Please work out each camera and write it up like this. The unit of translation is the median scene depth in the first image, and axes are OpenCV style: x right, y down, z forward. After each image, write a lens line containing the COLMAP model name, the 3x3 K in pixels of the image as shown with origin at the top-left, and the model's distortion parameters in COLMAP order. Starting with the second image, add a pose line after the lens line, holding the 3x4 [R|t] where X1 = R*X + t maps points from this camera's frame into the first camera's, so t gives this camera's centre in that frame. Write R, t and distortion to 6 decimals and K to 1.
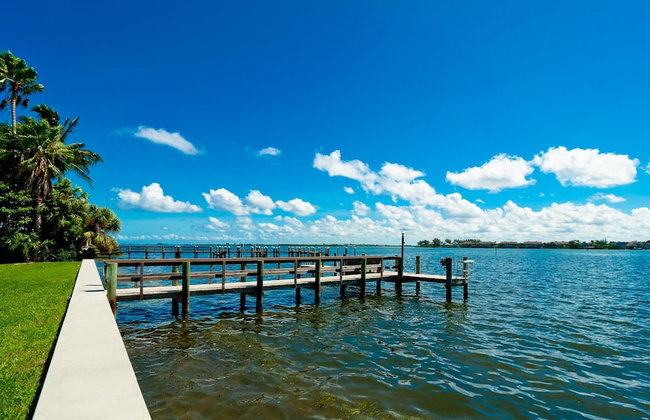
lens RADIAL K [[345.1, 0, 325.0], [0, 345.1, 210.0], [0, 0, 1]] dist [0.024741, 0.000592]
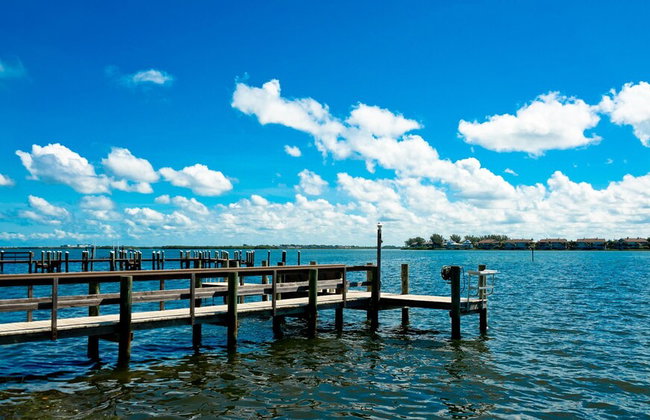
lens RADIAL K [[345.1, 0, 325.0], [0, 345.1, 210.0], [0, 0, 1]] dist [0.024741, 0.000592]
pose [[0.974666, 0.038442, 0.220339, -0.002275], [-0.023931, 0.997388, -0.068153, 0.081035], [-0.222383, 0.061153, 0.973040, 0.429533]]
